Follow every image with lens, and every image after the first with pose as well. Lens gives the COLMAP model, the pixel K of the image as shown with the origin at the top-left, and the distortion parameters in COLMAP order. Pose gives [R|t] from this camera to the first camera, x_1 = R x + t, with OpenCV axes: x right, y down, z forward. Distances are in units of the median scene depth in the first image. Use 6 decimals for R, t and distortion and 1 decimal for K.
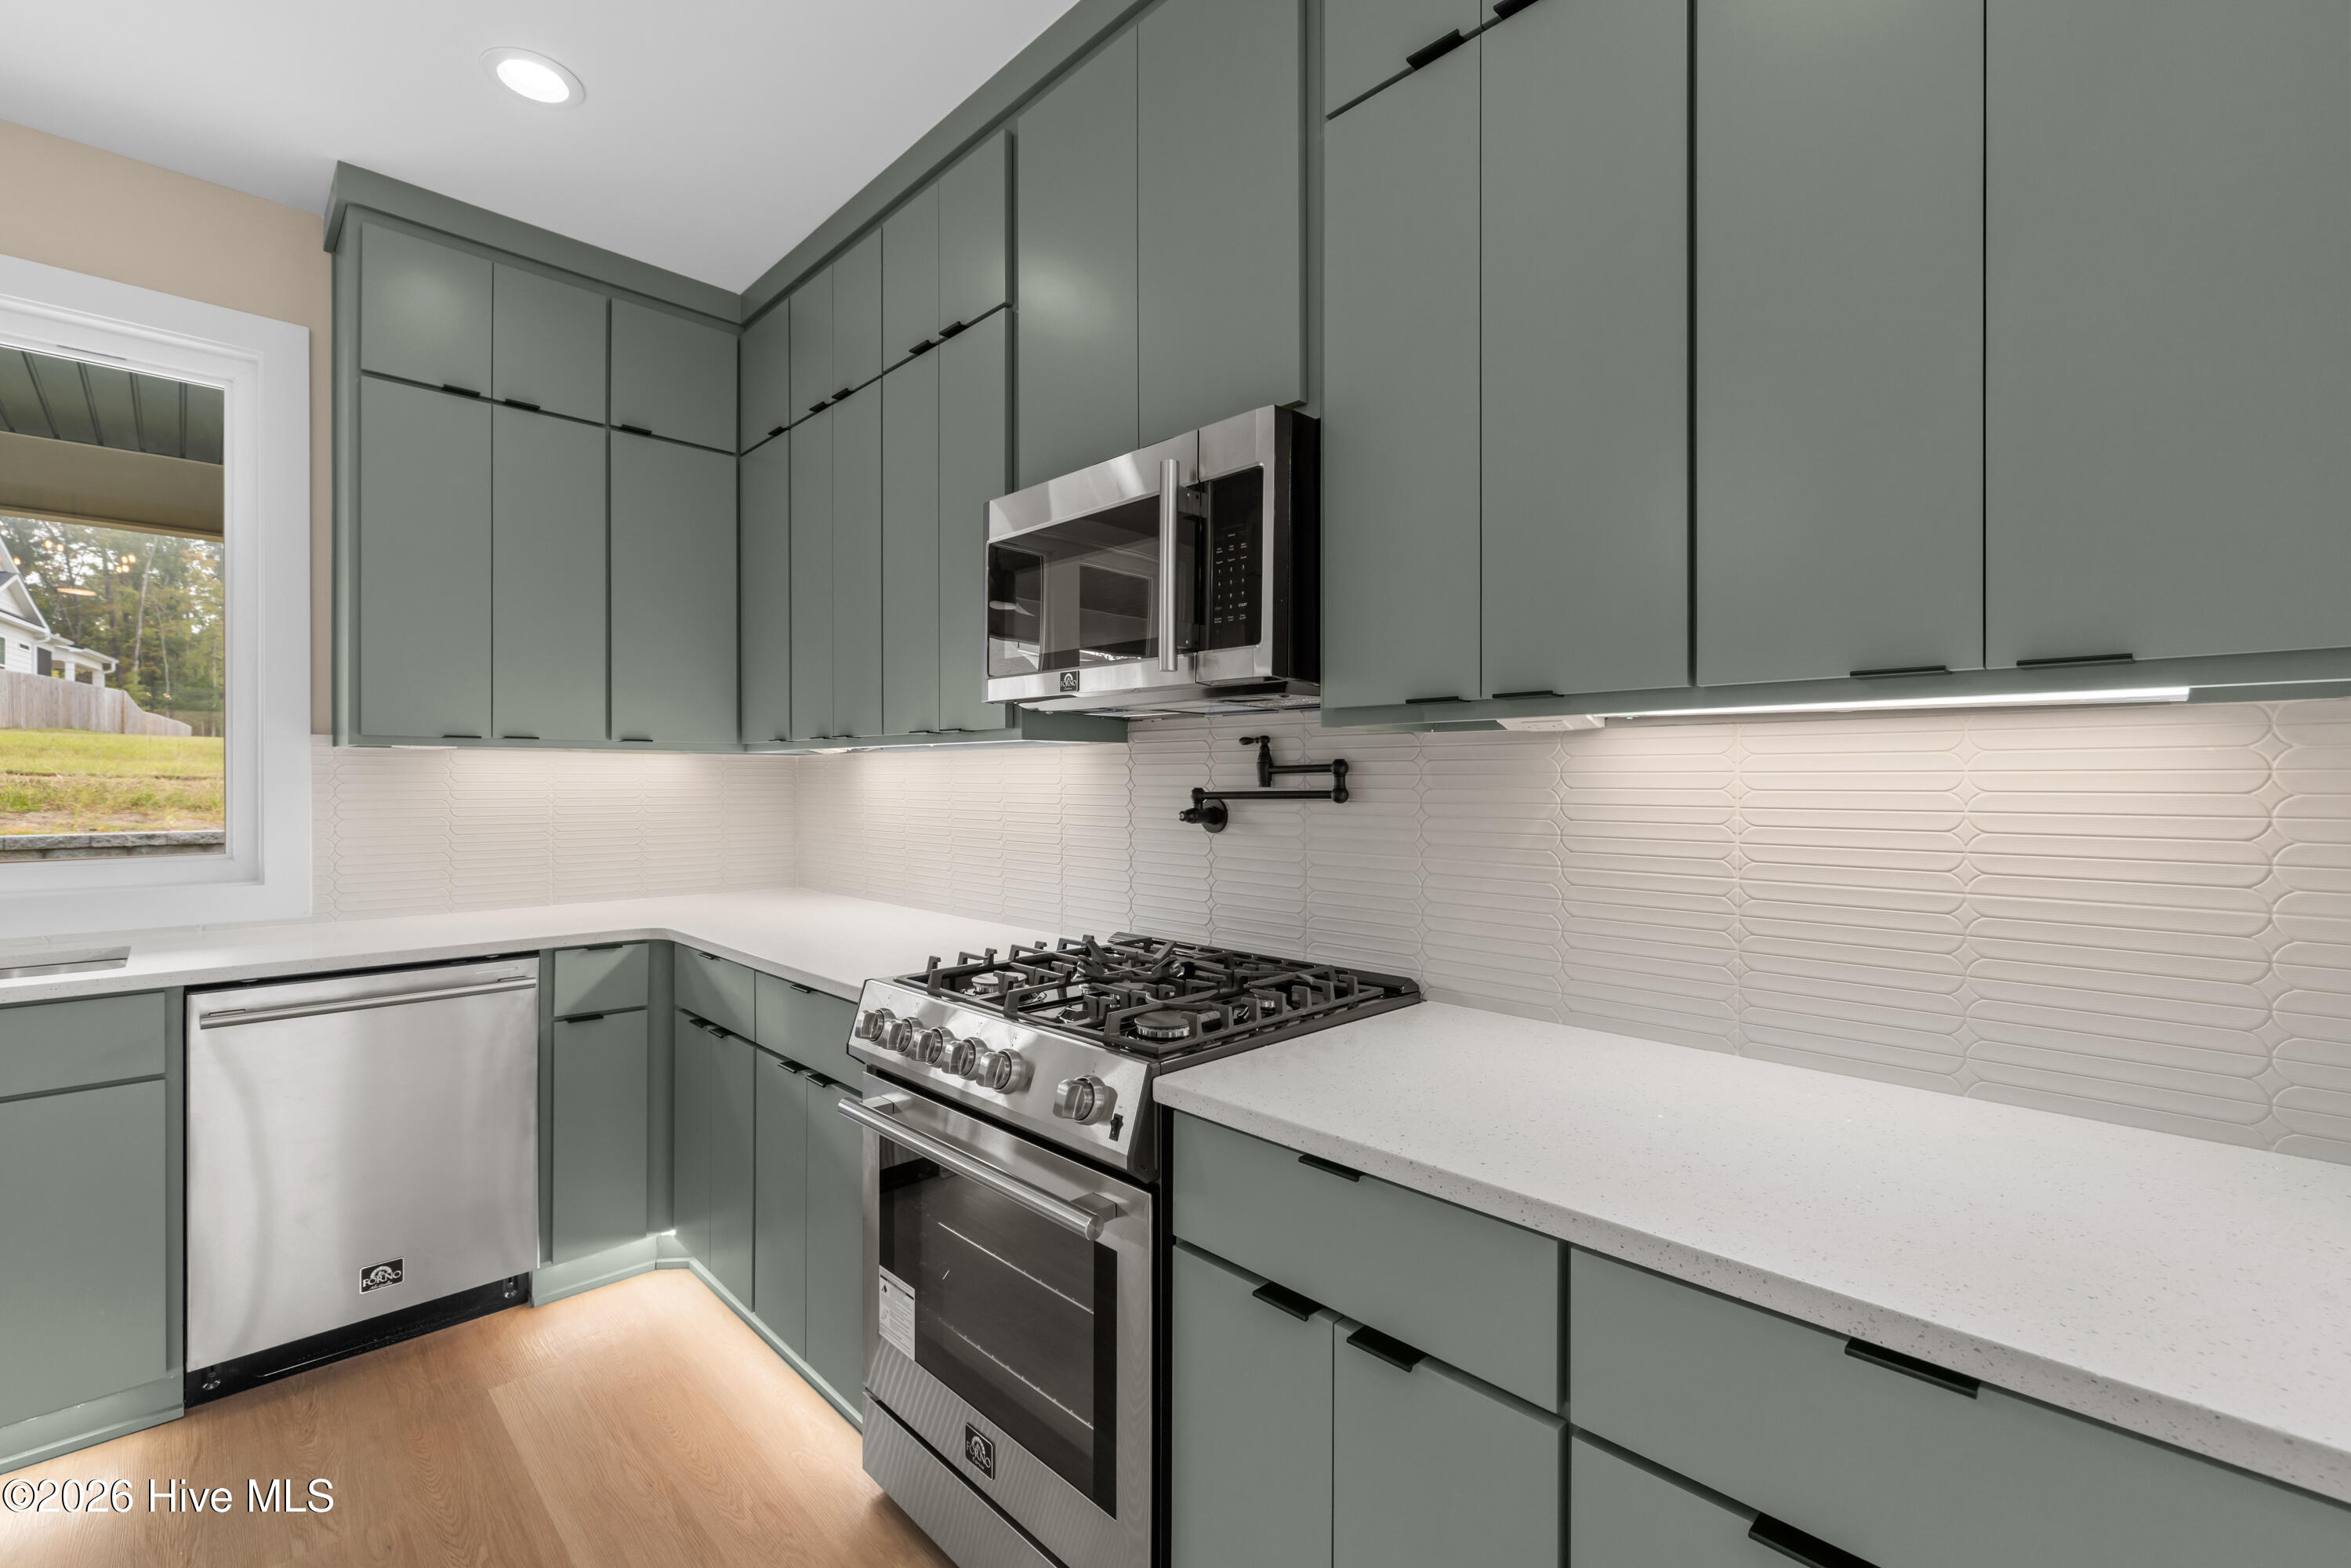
lens RADIAL K [[1015.2, 0, 1178.0], [0, 1015.2, 779.8], [0, 0, 1]] dist [0.000070, -0.000166]
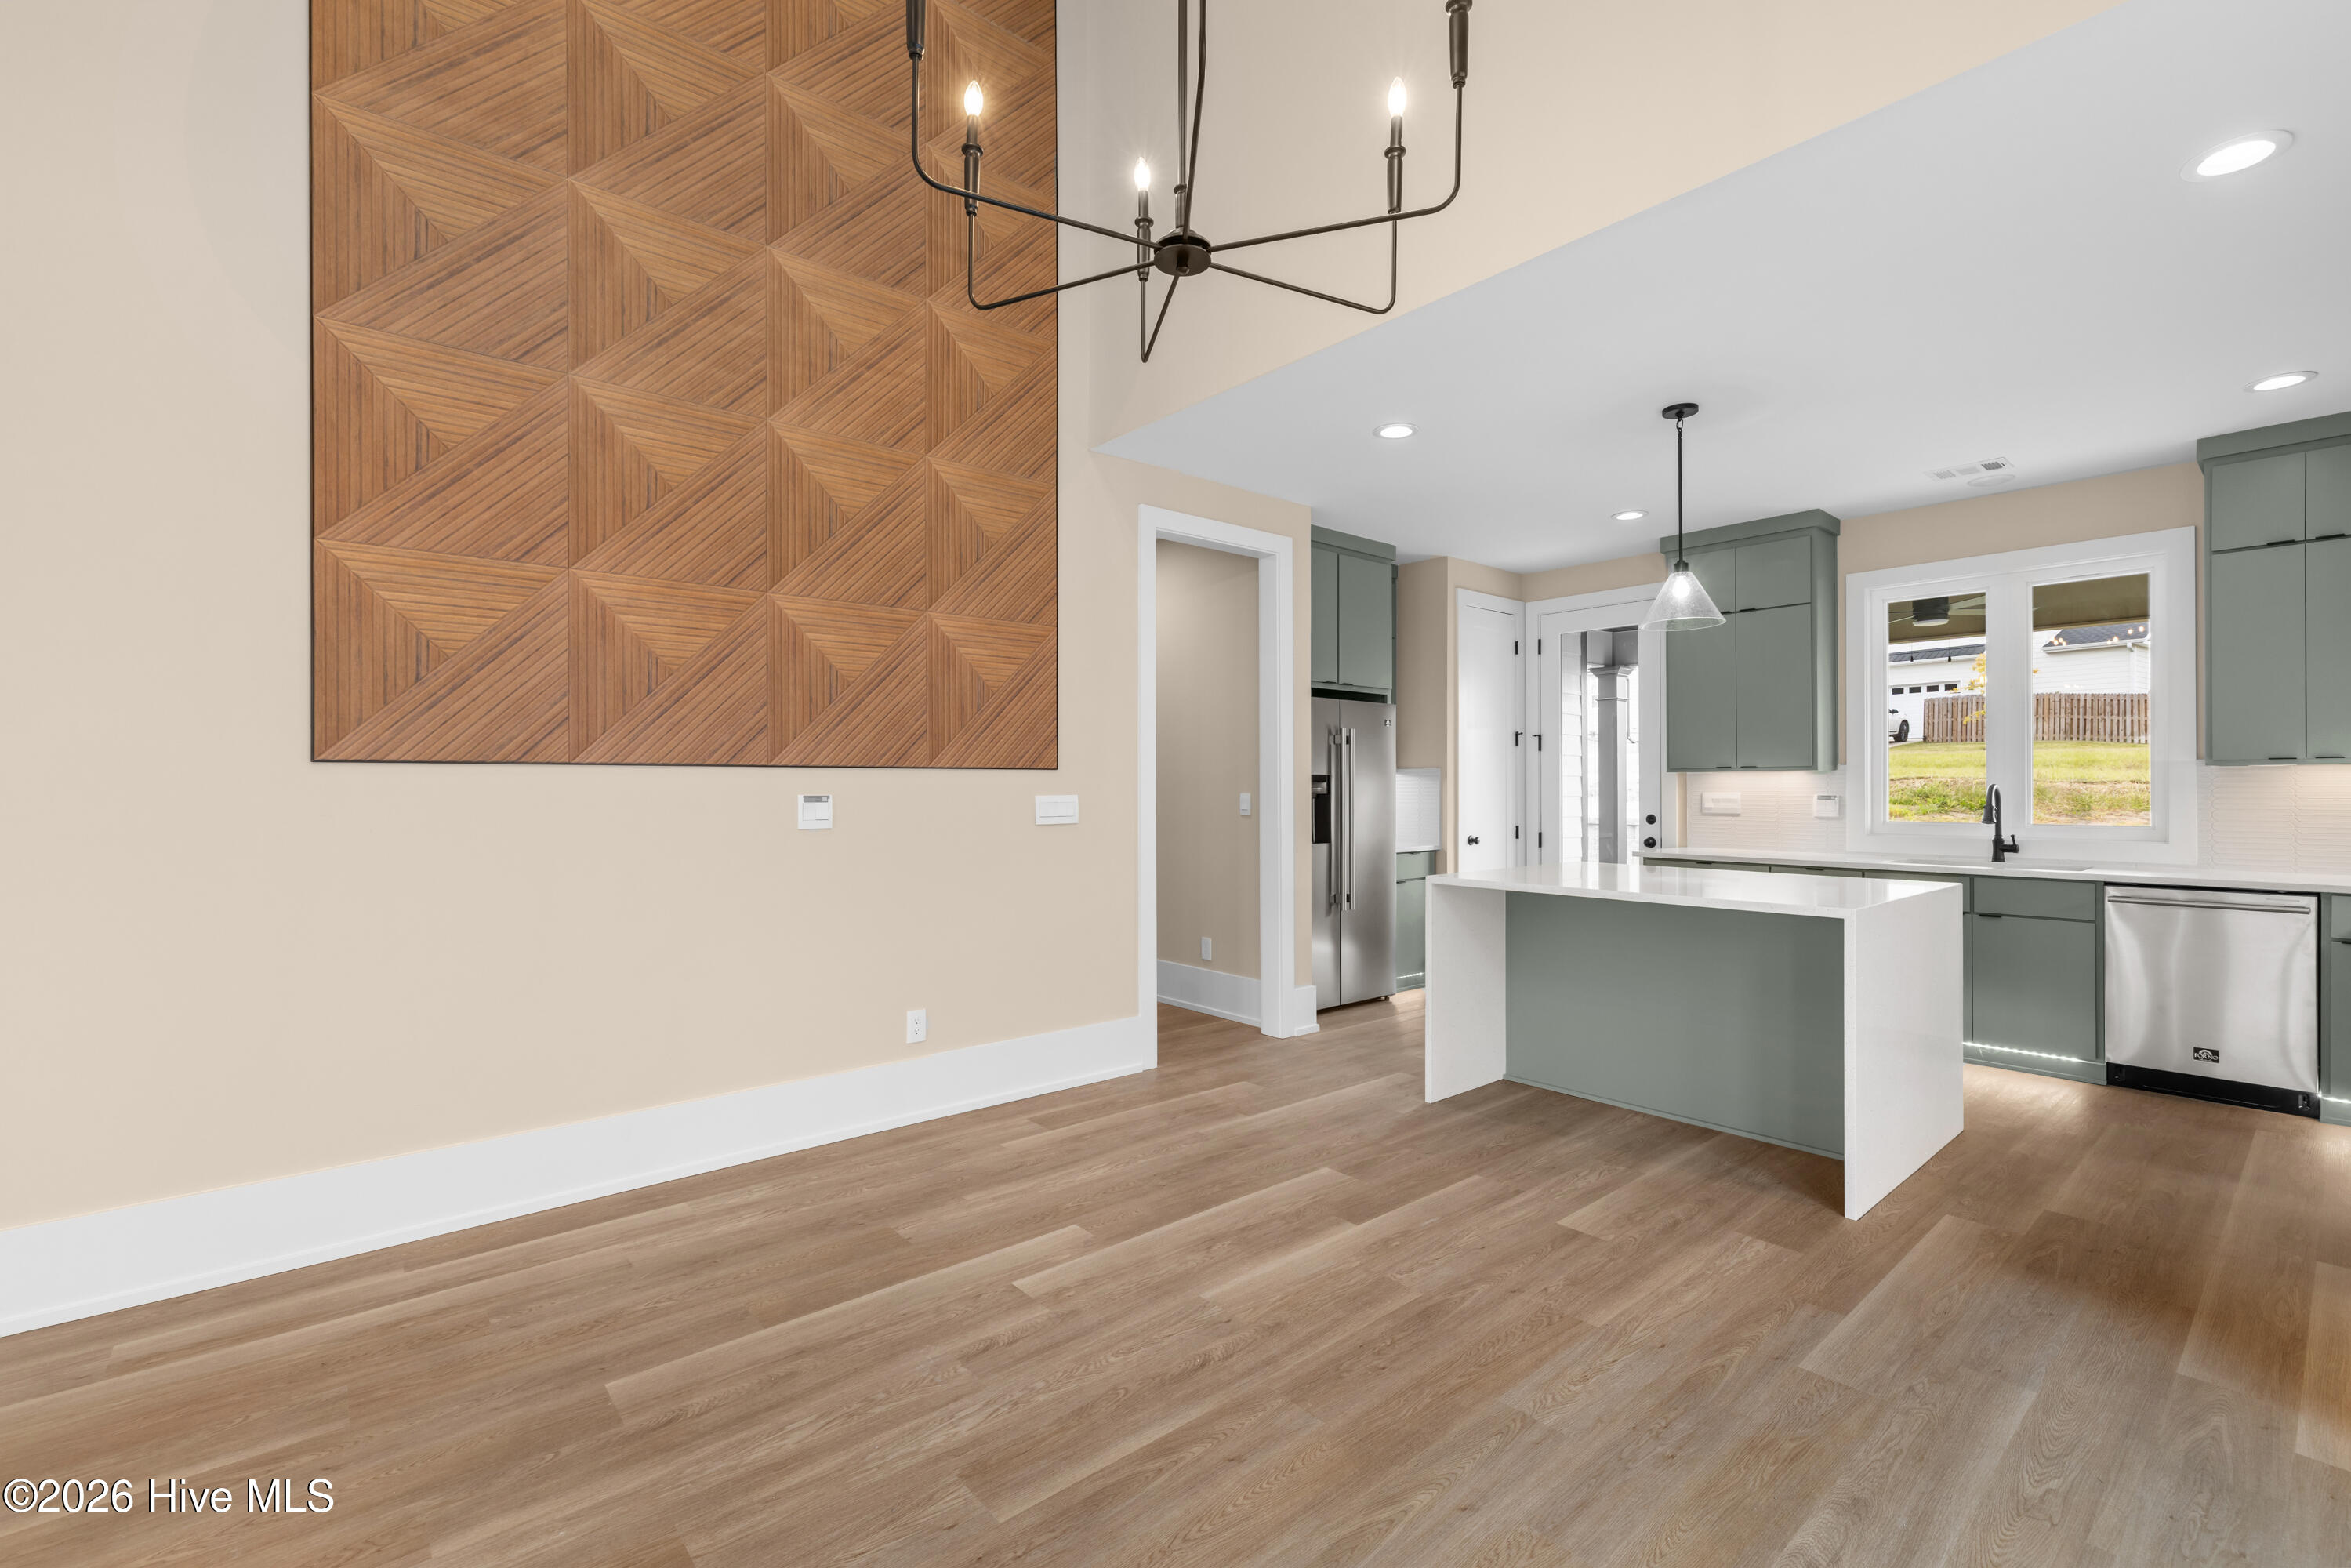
lens RADIAL K [[1015.2, 0, 1179.7], [0, 1015.2, 787.9], [0, 0, 1]] dist [0.000070, -0.000166]
pose [[-0.056838, -0.000750, -0.998383, 1.024137], [-0.010214, 0.999948, -0.000169, 0.023280], [0.998331, 0.010188, -0.056842, -0.660953]]
